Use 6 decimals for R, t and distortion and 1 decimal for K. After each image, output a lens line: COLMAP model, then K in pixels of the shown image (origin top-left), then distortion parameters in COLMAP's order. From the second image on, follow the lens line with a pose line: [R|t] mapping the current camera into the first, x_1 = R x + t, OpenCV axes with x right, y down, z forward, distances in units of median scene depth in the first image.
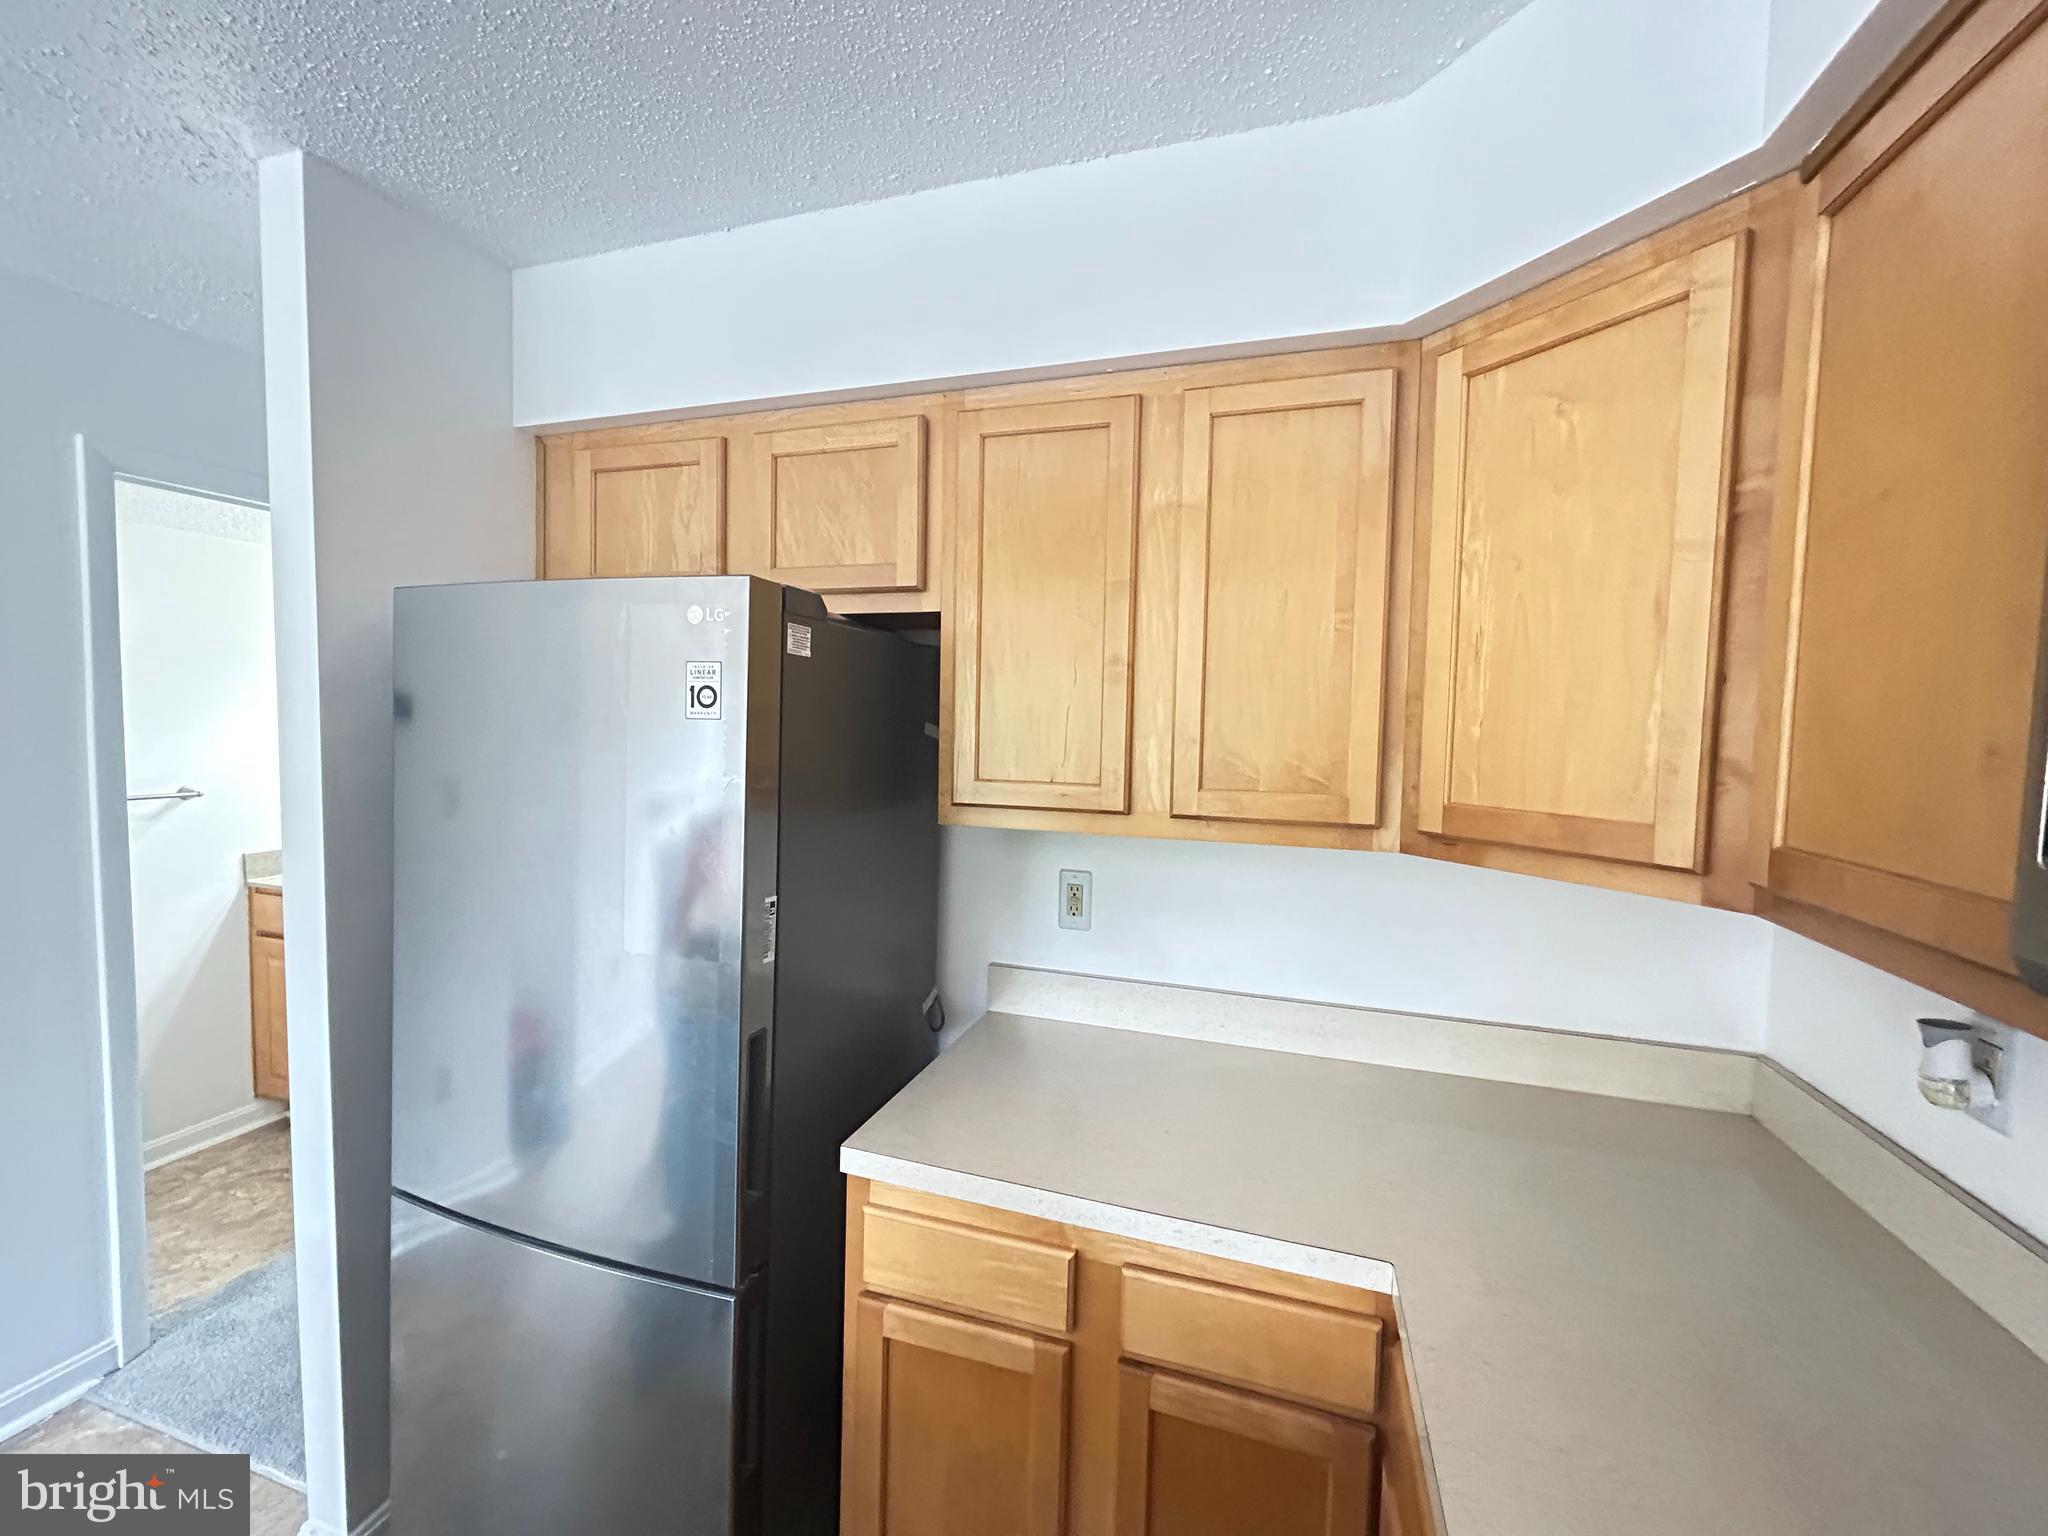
lens RADIAL K [[826.4, 0, 1027.3], [0, 826.4, 771.5], [0, 0, 1]] dist [-0.000099, 0.003601]
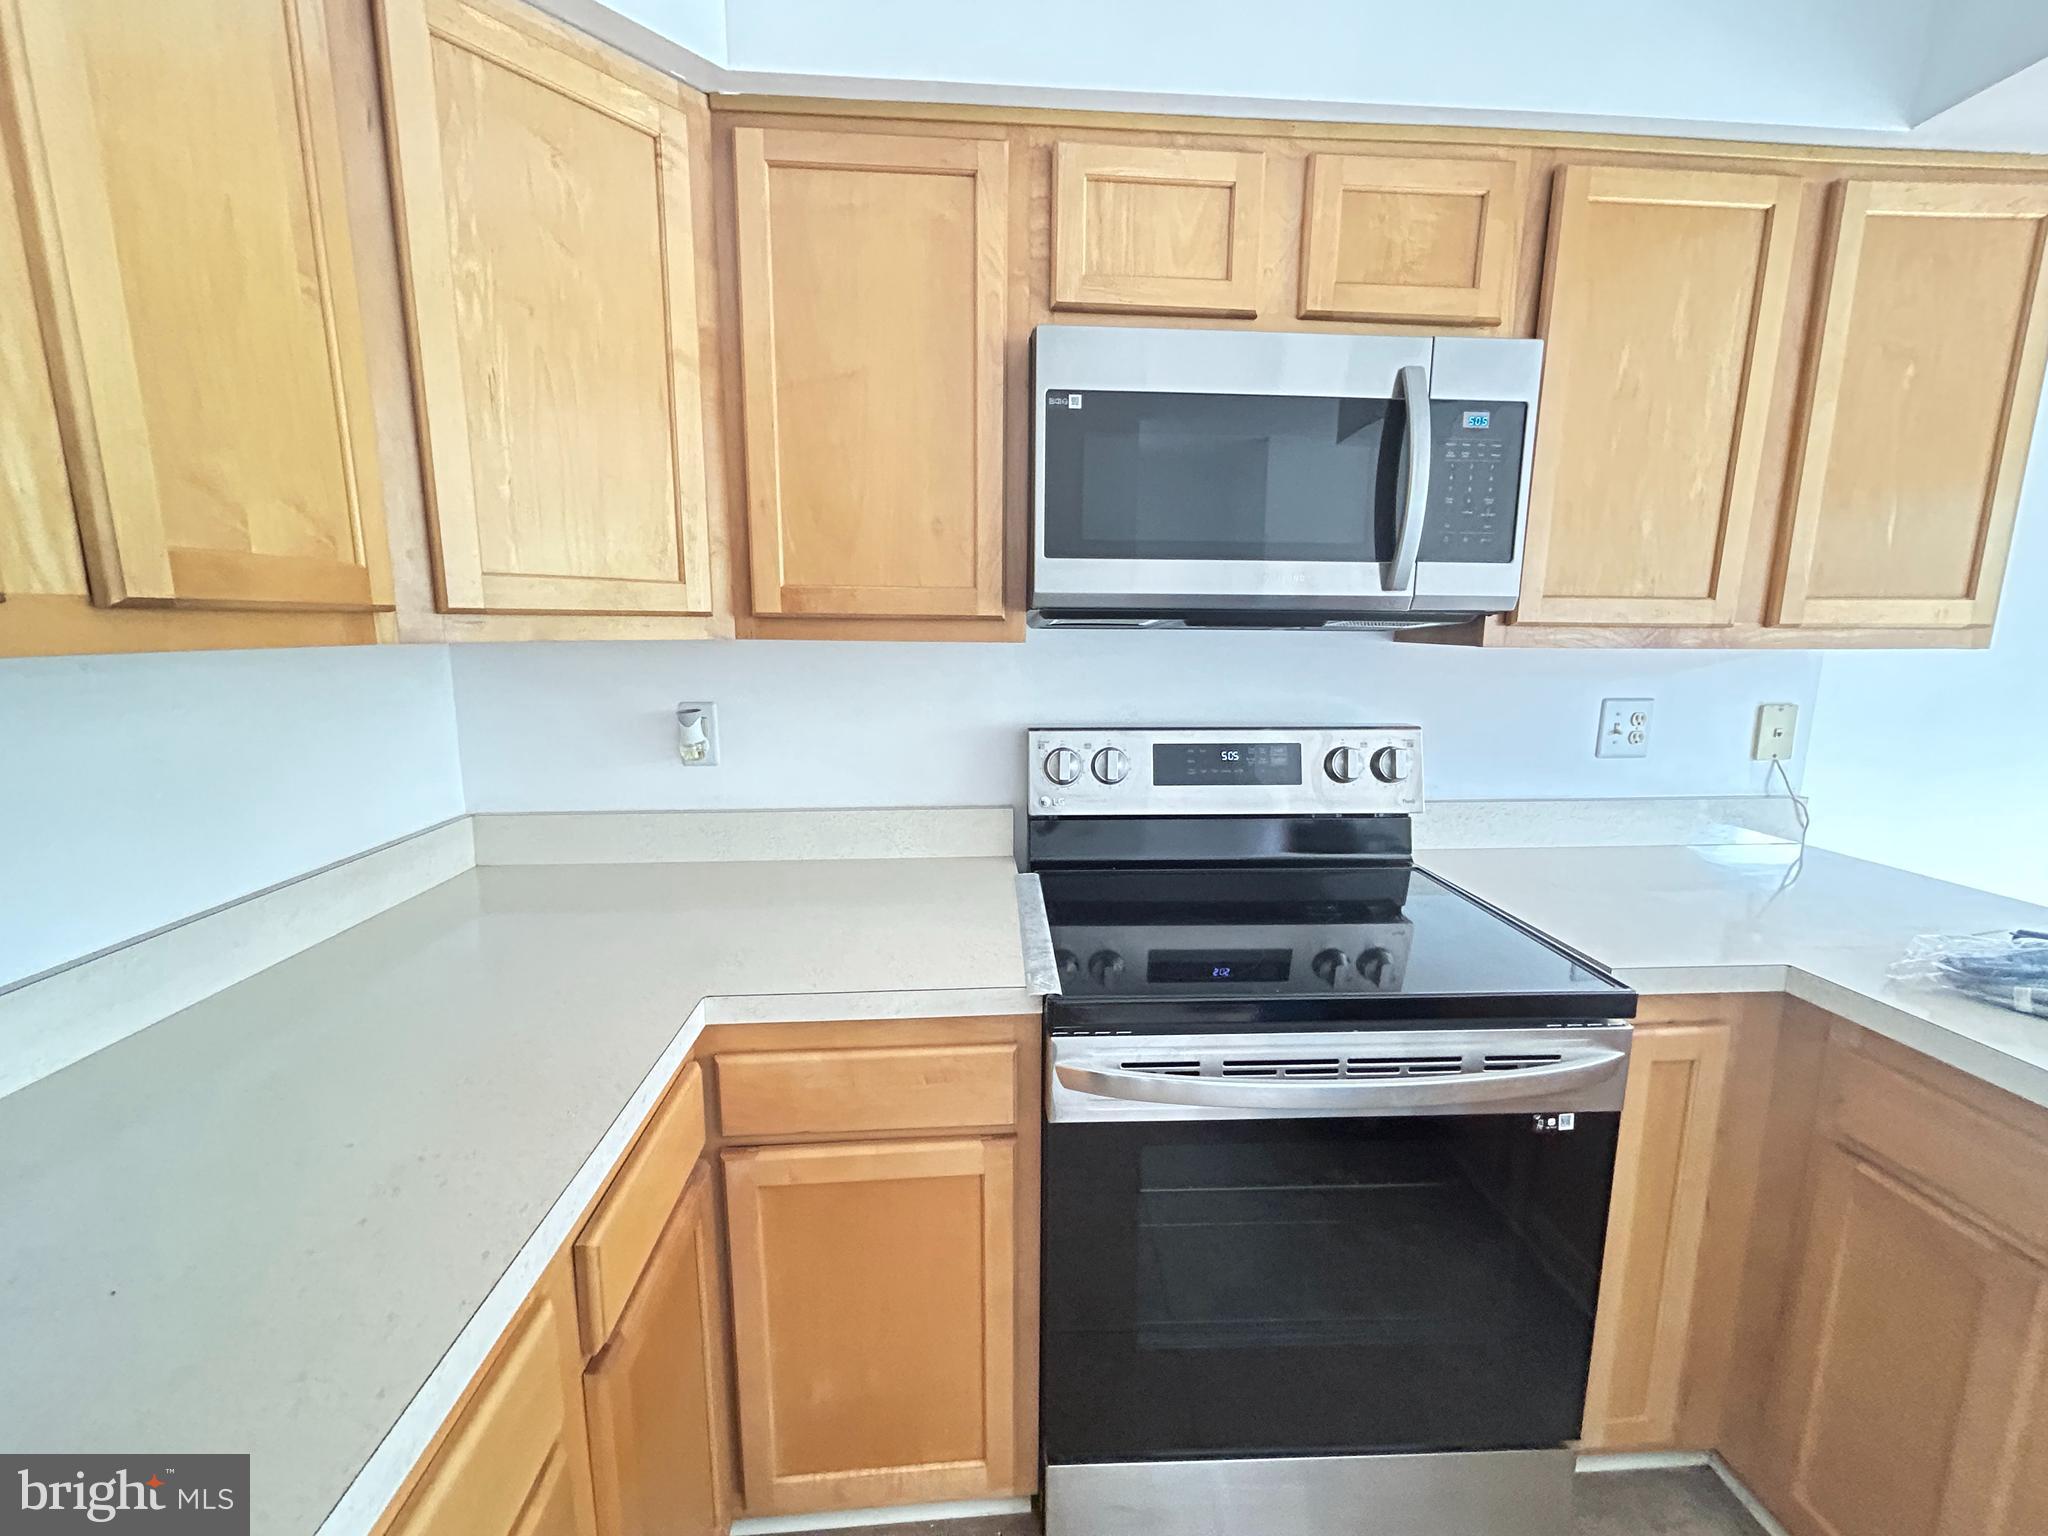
lens RADIAL K [[833.0, 0, 1026.2], [0, 833.0, 762.5], [0, 0, 1]] dist [0.002639, -0.000495]
pose [[-0.375474, -0.178726, 0.909437, -0.504346], [0.036828, 0.977579, 0.207323, 0.067833], [-0.926101, 0.111338, -0.360473, 0.752032]]
